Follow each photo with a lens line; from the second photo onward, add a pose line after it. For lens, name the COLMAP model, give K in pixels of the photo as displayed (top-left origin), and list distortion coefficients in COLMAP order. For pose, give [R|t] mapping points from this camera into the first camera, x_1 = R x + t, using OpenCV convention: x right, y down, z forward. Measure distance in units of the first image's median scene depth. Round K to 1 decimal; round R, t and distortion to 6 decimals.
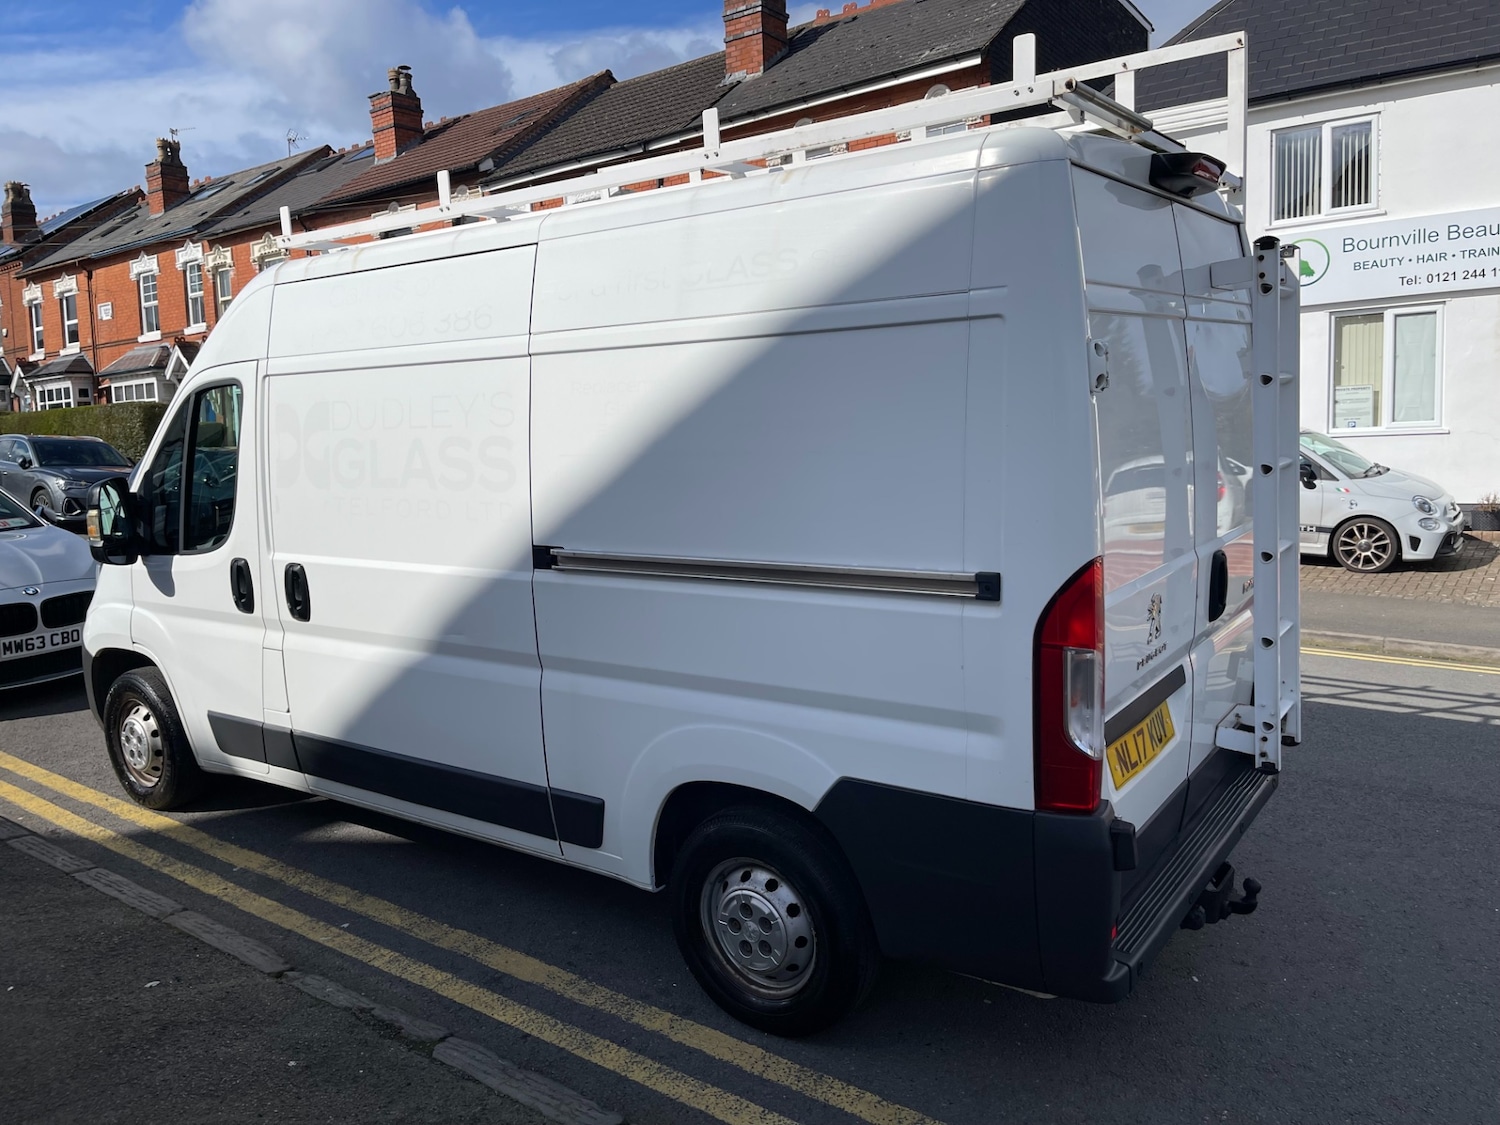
lens RADIAL K [[1129.5, 0, 750.2], [0, 1129.5, 554.4], [0, 0, 1]] dist [0.085038, -0.117073]
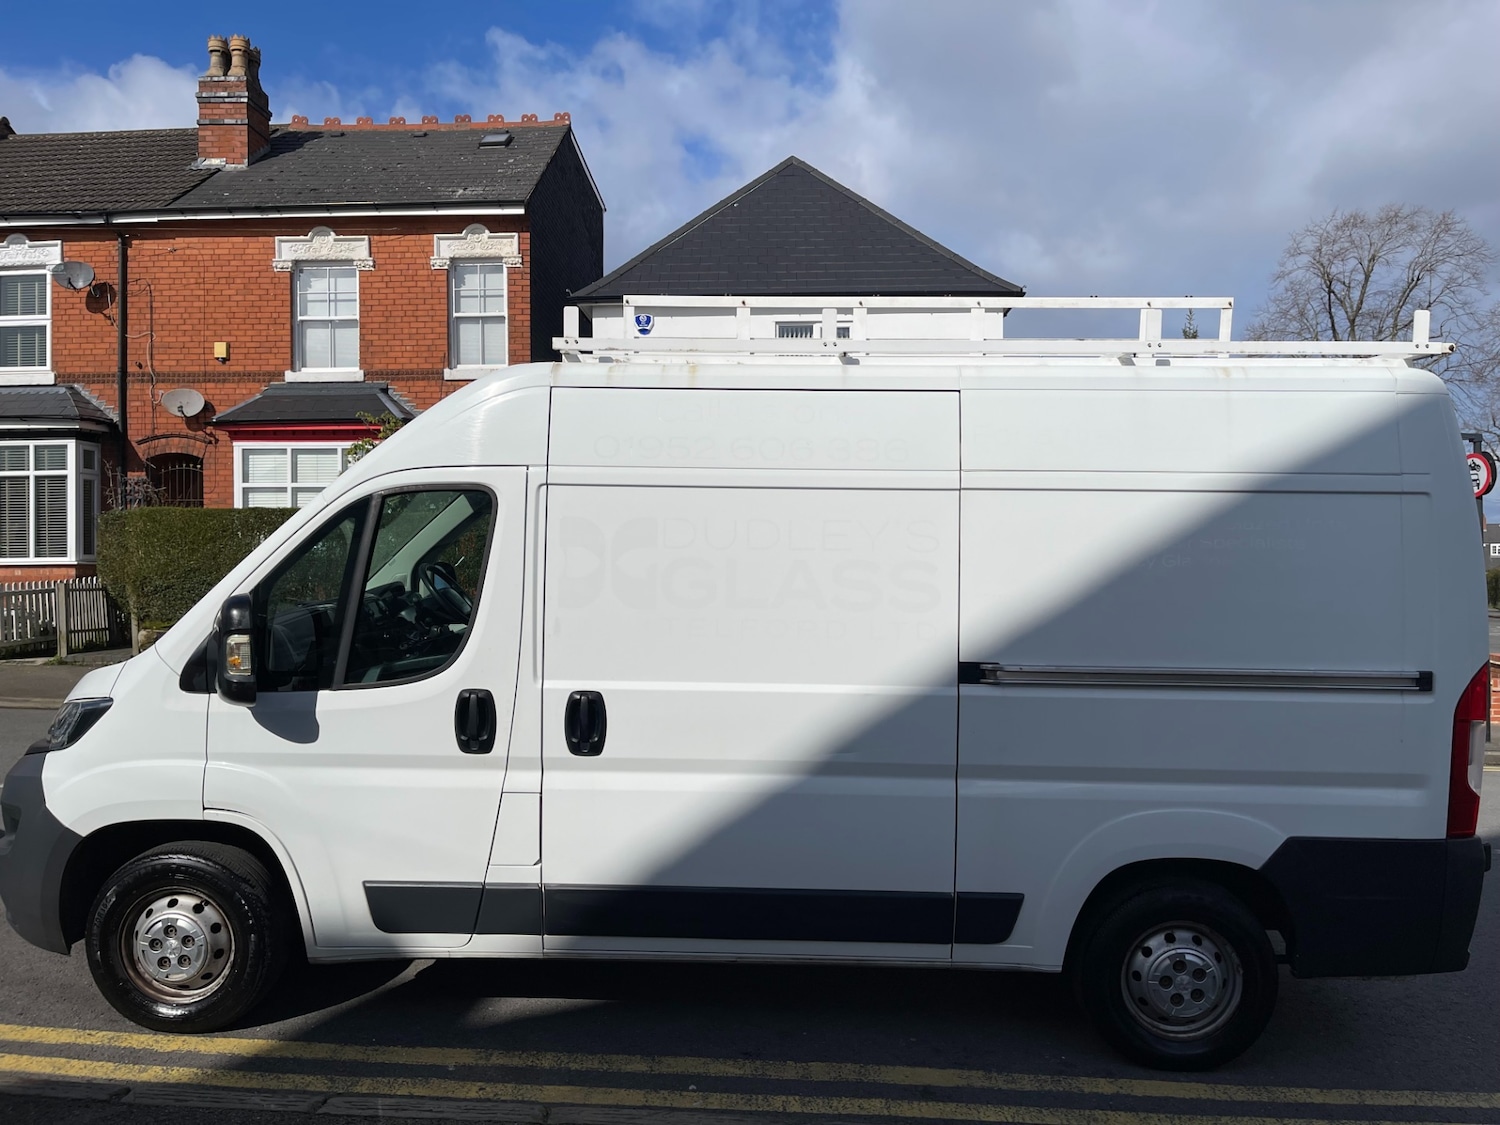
lens RADIAL K [[1131.2, 0, 753.8], [0, 1131.2, 564.6], [0, 0, 1]] dist [0.077653, -0.105064]
pose [[0.825053, 0.029536, 0.564283, -0.766567], [0.028876, 0.995124, -0.094308, -0.003277], [-0.564317, 0.094104, 0.820177, 0.167488]]
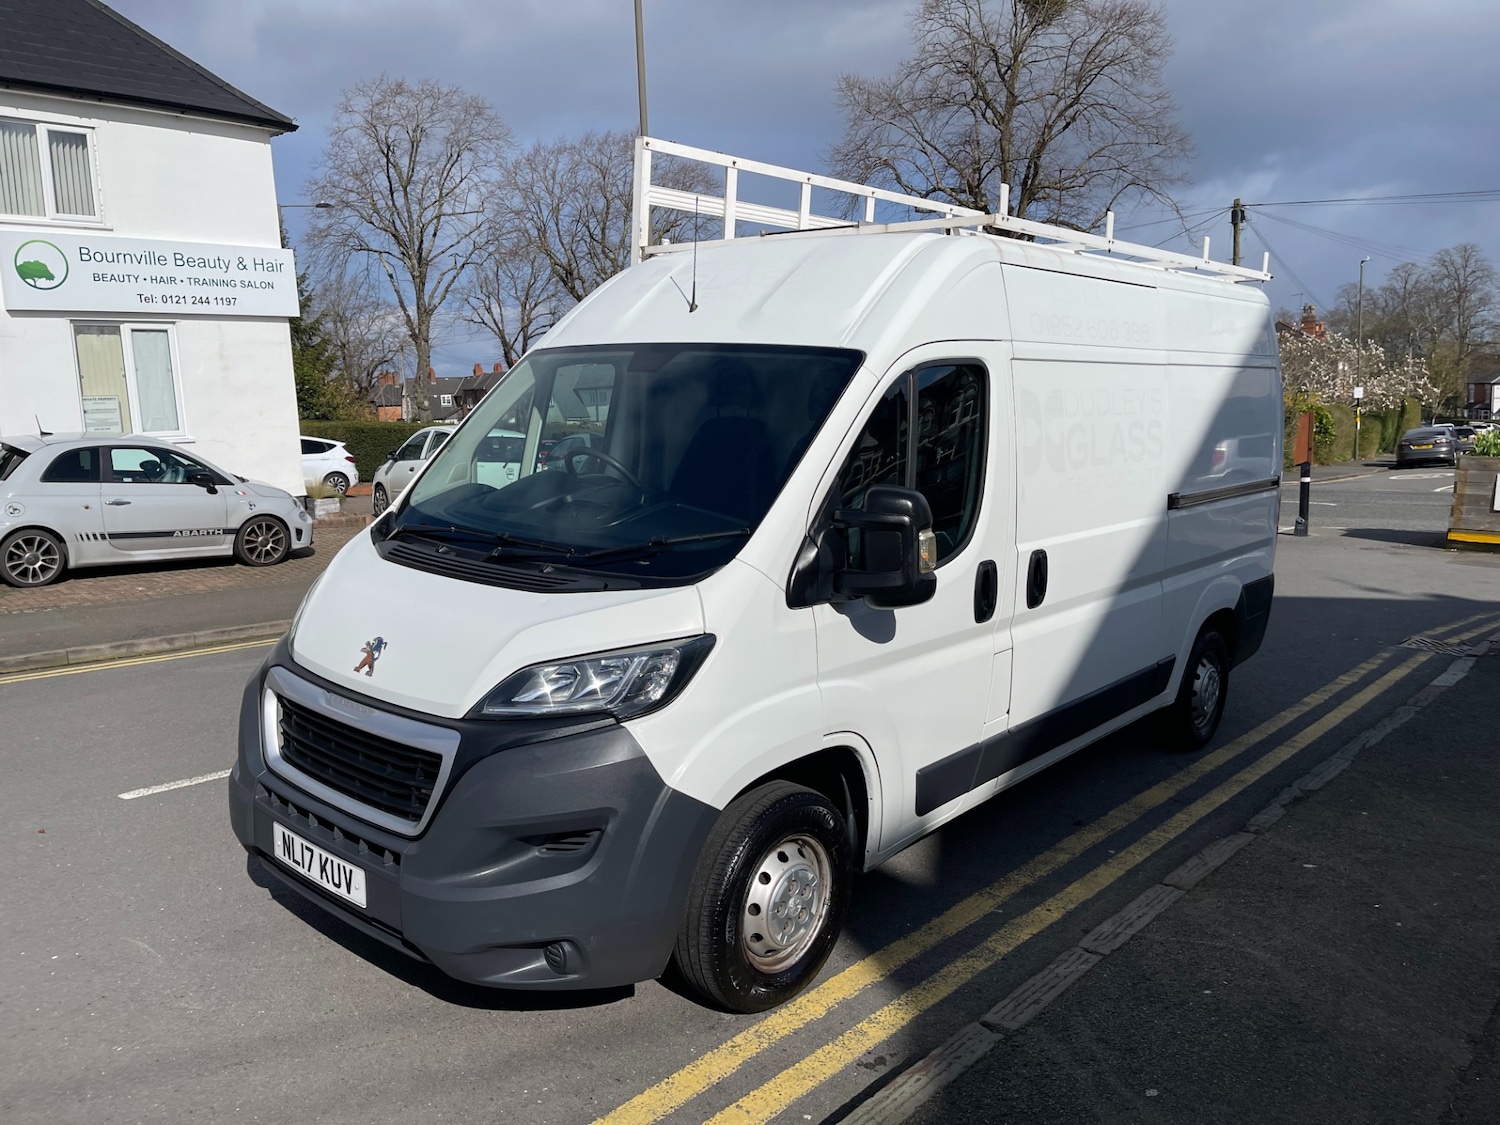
lens RADIAL K [[1122.9, 0, 752.4], [0, 1122.9, 557.9], [0, 0, 1]] dist [0.079347, -0.107520]
pose [[0.098598, -0.109774, 0.989054, -1.342539], [0.123257, 0.987591, 0.097324, -0.107601], [-0.987465, 0.112312, 0.110904, 1.089218]]
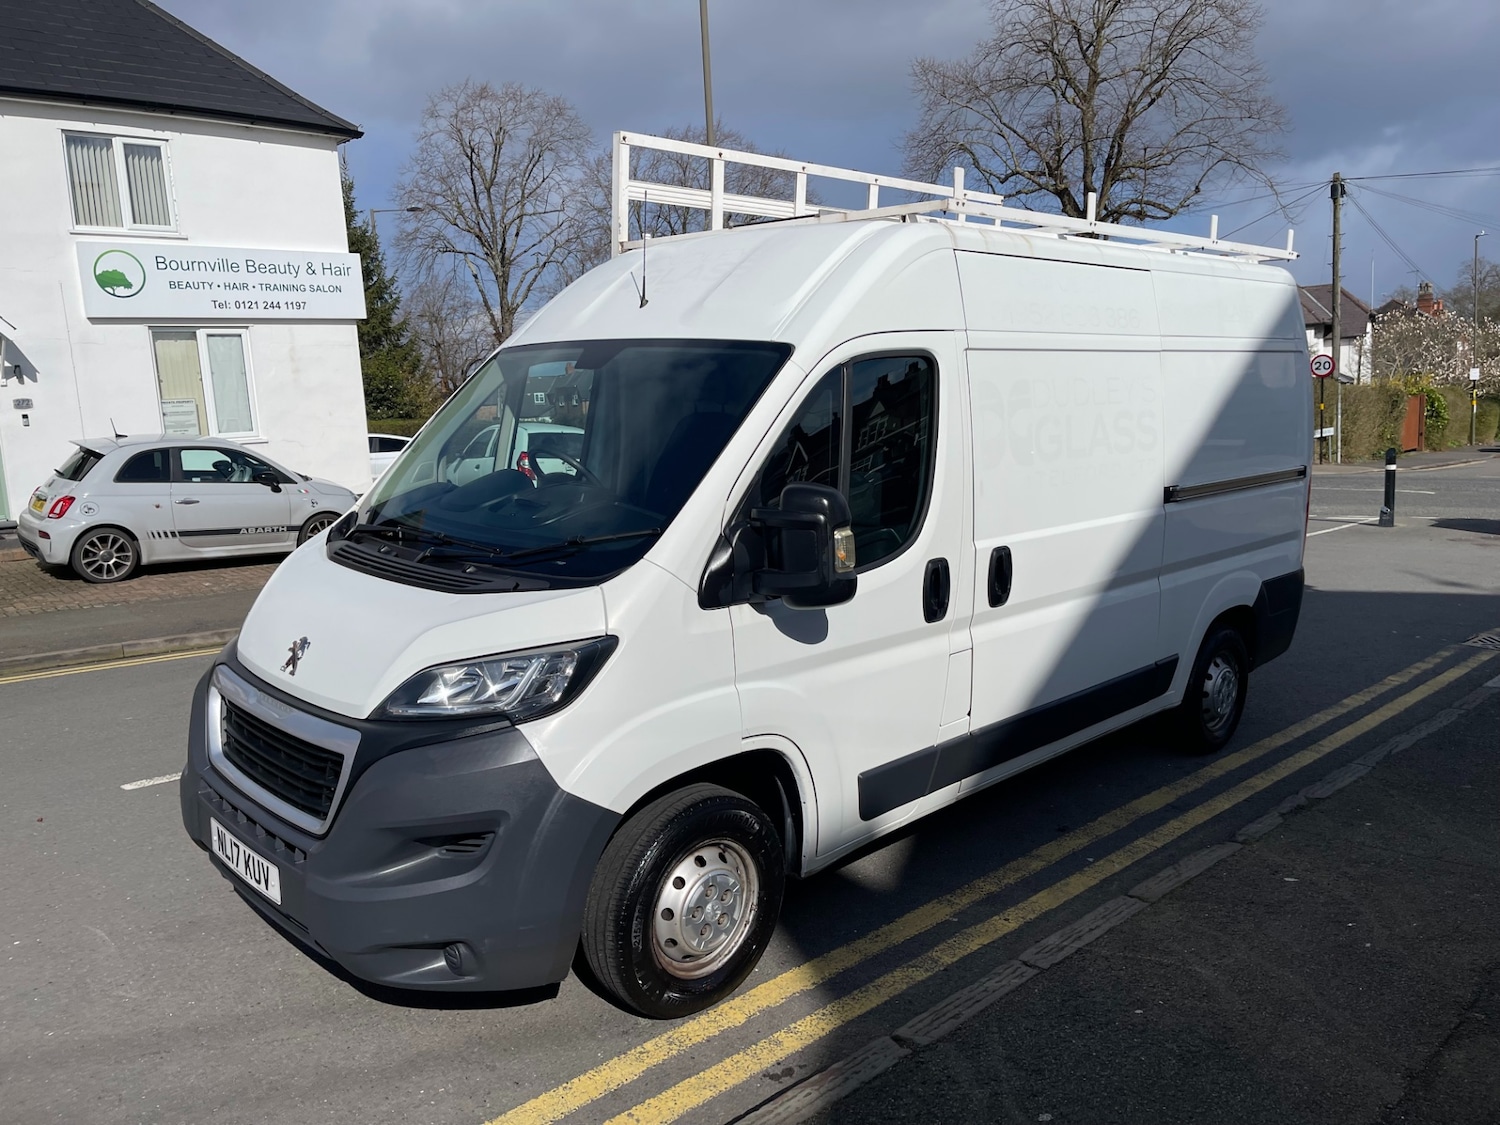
lens RADIAL K [[1124.0, 0, 746.3], [0, 1124.0, 558.8], [0, 0, 1]] dist [0.080295, -0.108474]
pose [[0.183790, -0.117383, 0.975932, -1.312916], [0.135145, 0.986433, 0.093196, -0.095858], [-0.973631, 0.114763, 0.197160, 0.978396]]
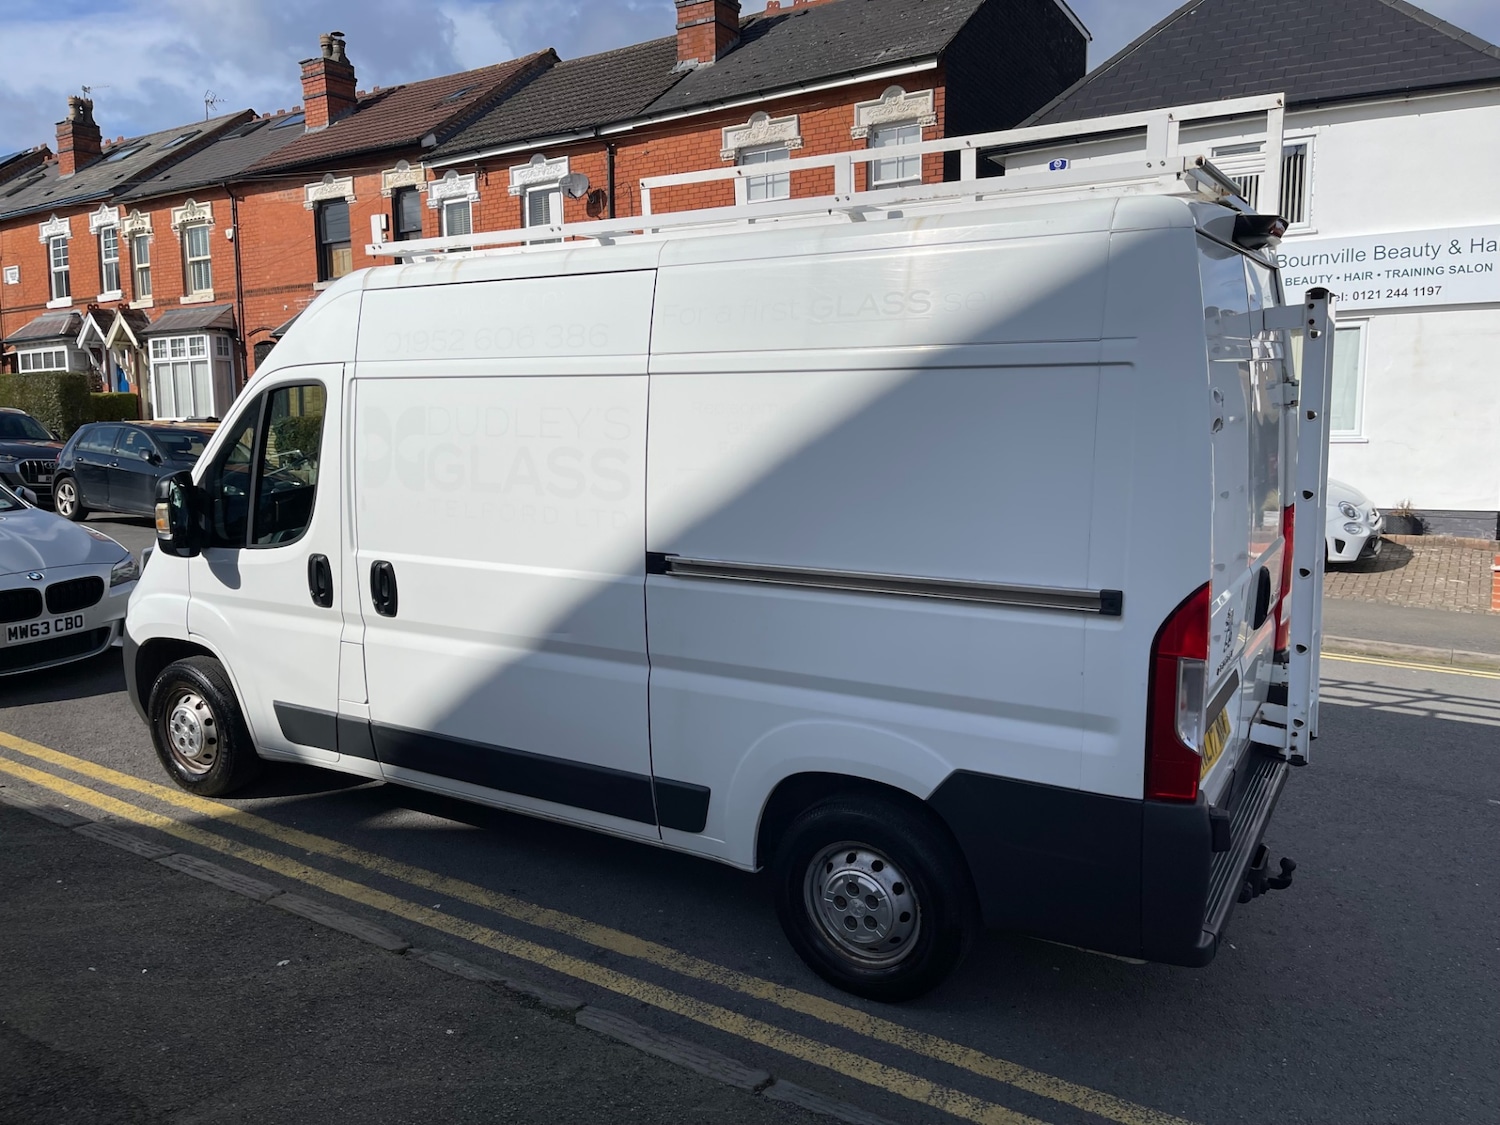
lens RADIAL K [[1131.2, 0, 753.8], [0, 1131.2, 564.6], [0, 0, 1]] dist [0.077653, -0.105064]
pose [[0.996517, 0.015597, 0.081917, -0.140674], [-0.017462, 0.999603, 0.022097, -0.016832], [-0.081540, -0.023450, 0.996394, -0.058853]]
